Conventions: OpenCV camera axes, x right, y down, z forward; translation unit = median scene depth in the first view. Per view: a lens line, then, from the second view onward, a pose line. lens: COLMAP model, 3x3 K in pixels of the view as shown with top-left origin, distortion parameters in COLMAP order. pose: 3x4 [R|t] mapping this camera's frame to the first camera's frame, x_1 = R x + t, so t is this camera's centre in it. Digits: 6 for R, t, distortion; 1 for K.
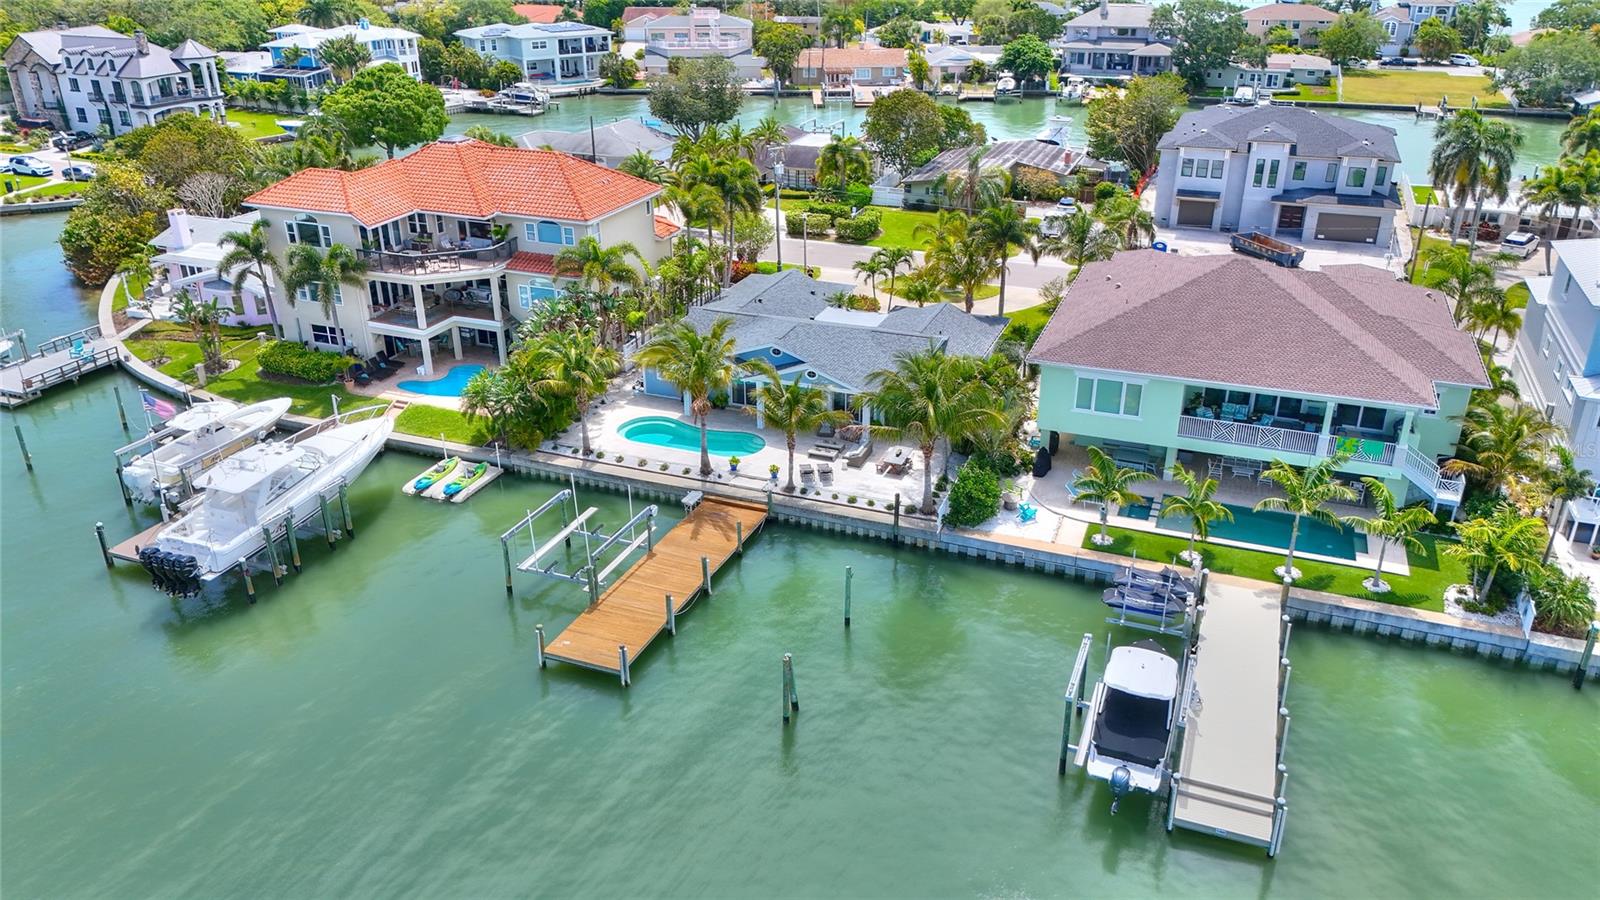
lens RADIAL K [[1170.8, 0, 800.0], [0, 1170.8, 450.0], [0, 0, 1]] dist [0.063814, -0.095282]
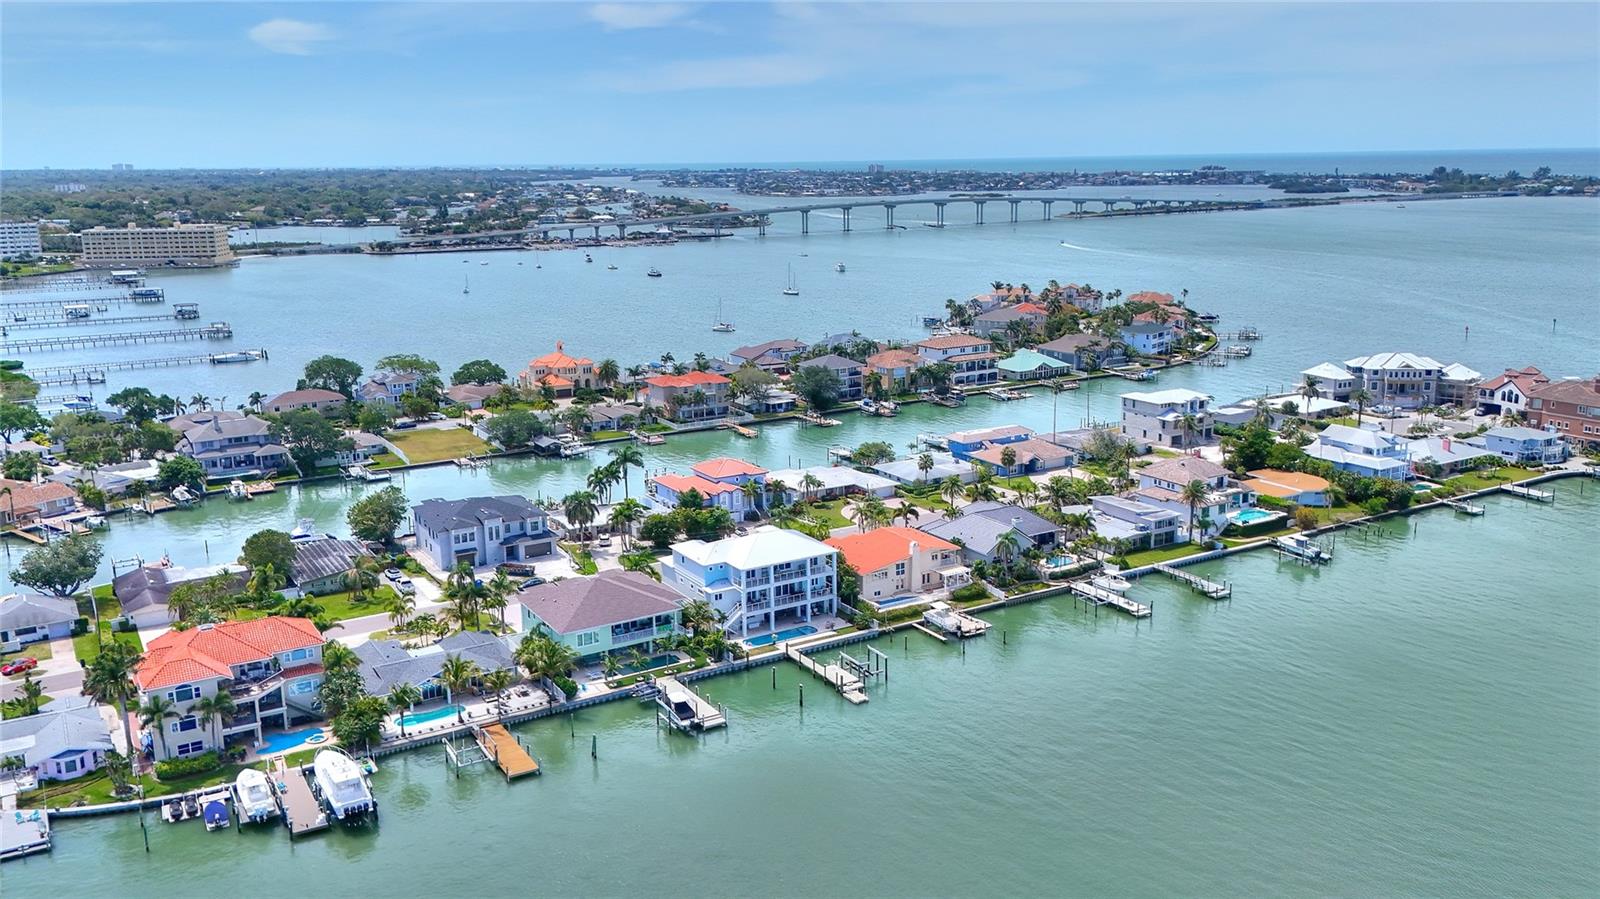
lens RADIAL K [[1170.8, 0, 800.0], [0, 1170.8, 449.5], [0, 0, 1]] dist [0.063814, -0.095282]
pose [[0.608107, -0.169180, 0.775619, -1.370053], [0.345344, 0.936112, -0.066573, -0.096892], [-0.714803, 0.308339, 0.627681, -1.115826]]
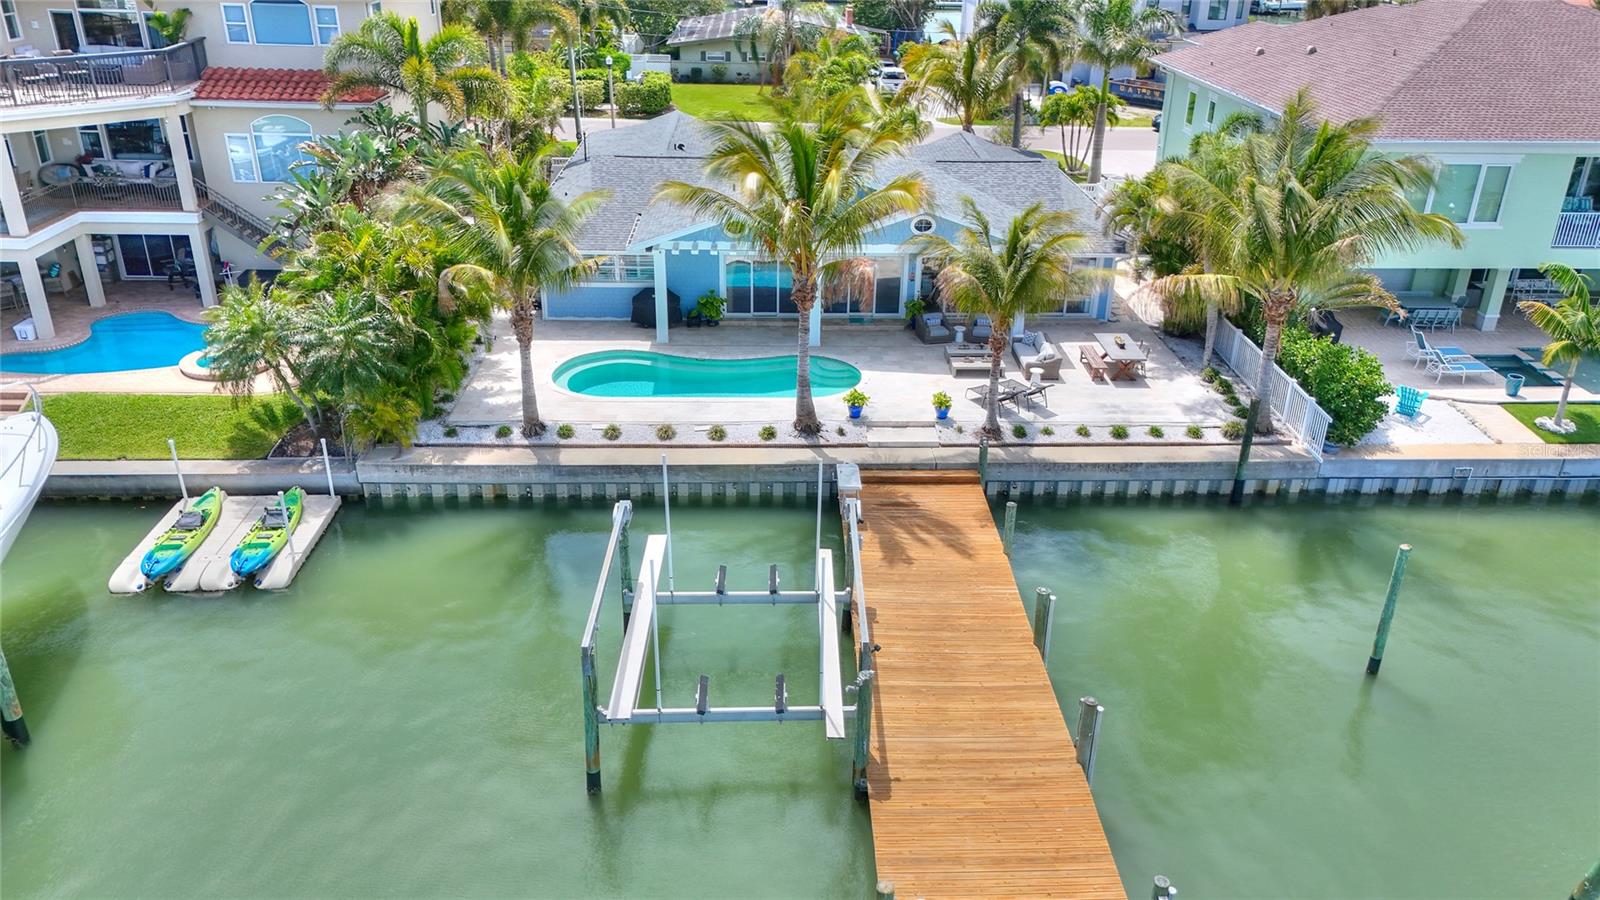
lens RADIAL K [[1223.8, 0, 846.9], [0, 1223.8, 455.7], [0, 0, 1]] dist [0.005980, 0.003644]
pose [[0.907673, -0.155898, 0.389647, -0.258463], [0.153048, 0.987466, 0.038564, 0.012235], [-0.390775, 0.024631, 0.920156, 0.502156]]
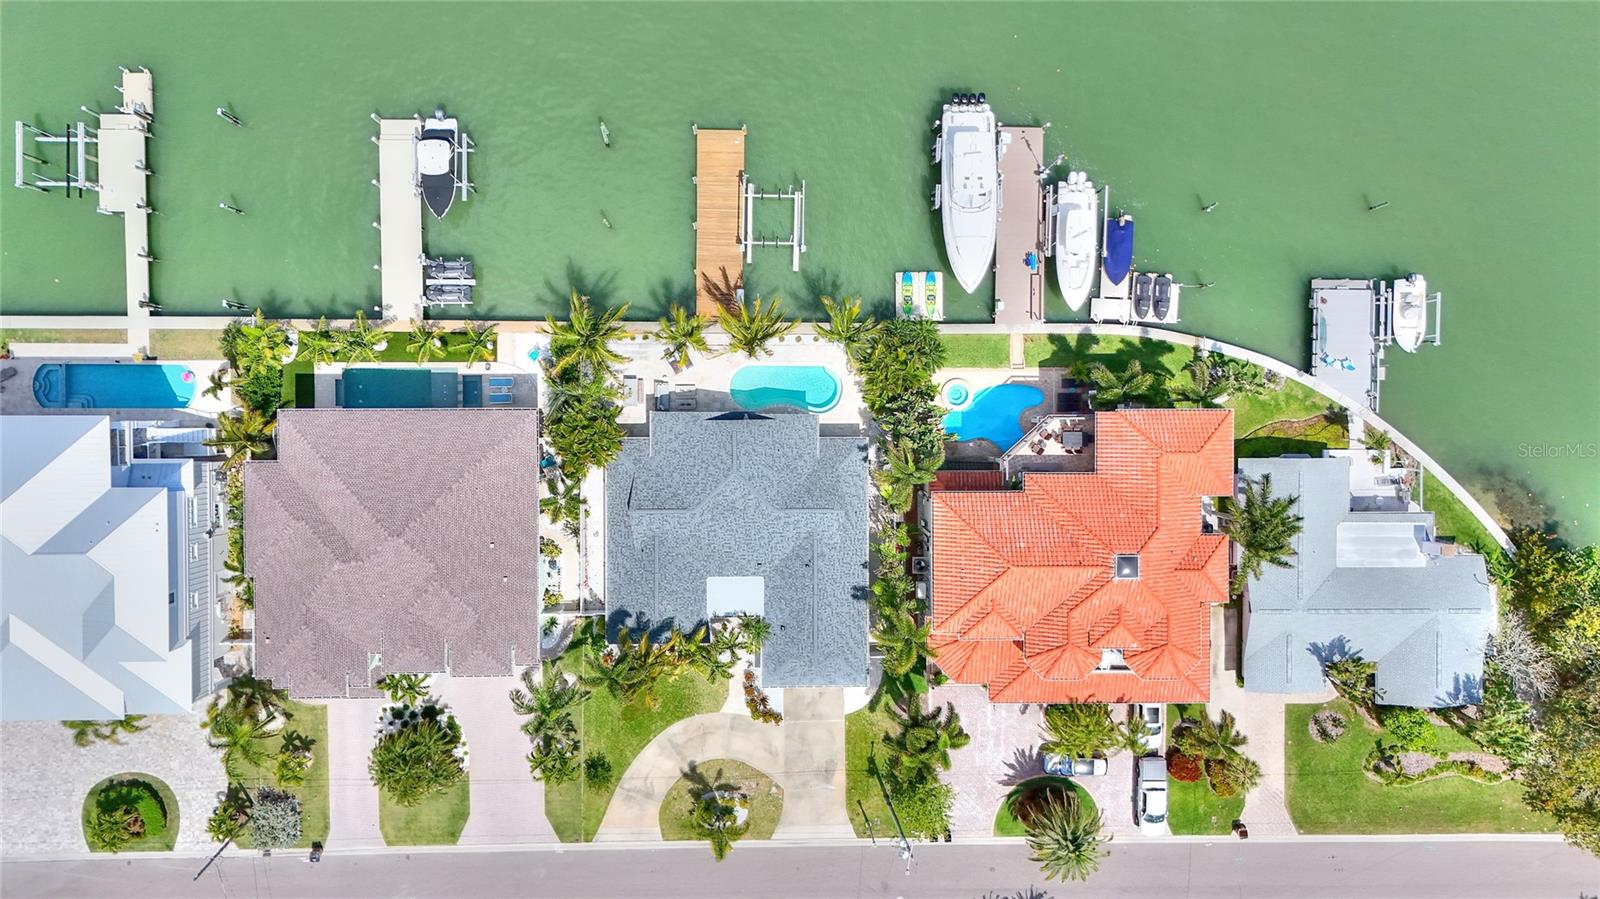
lens RADIAL K [[1170.8, 0, 800.0], [0, 1170.8, 449.5], [0, 0, 1]] dist [0.063814, -0.095282]
pose [[-0.929718, 0.367995, -0.014283, -0.064487], [-0.179806, -0.419741, 0.889656, -1.317695], [0.321393, 0.829697, 0.456409, 0.437811]]
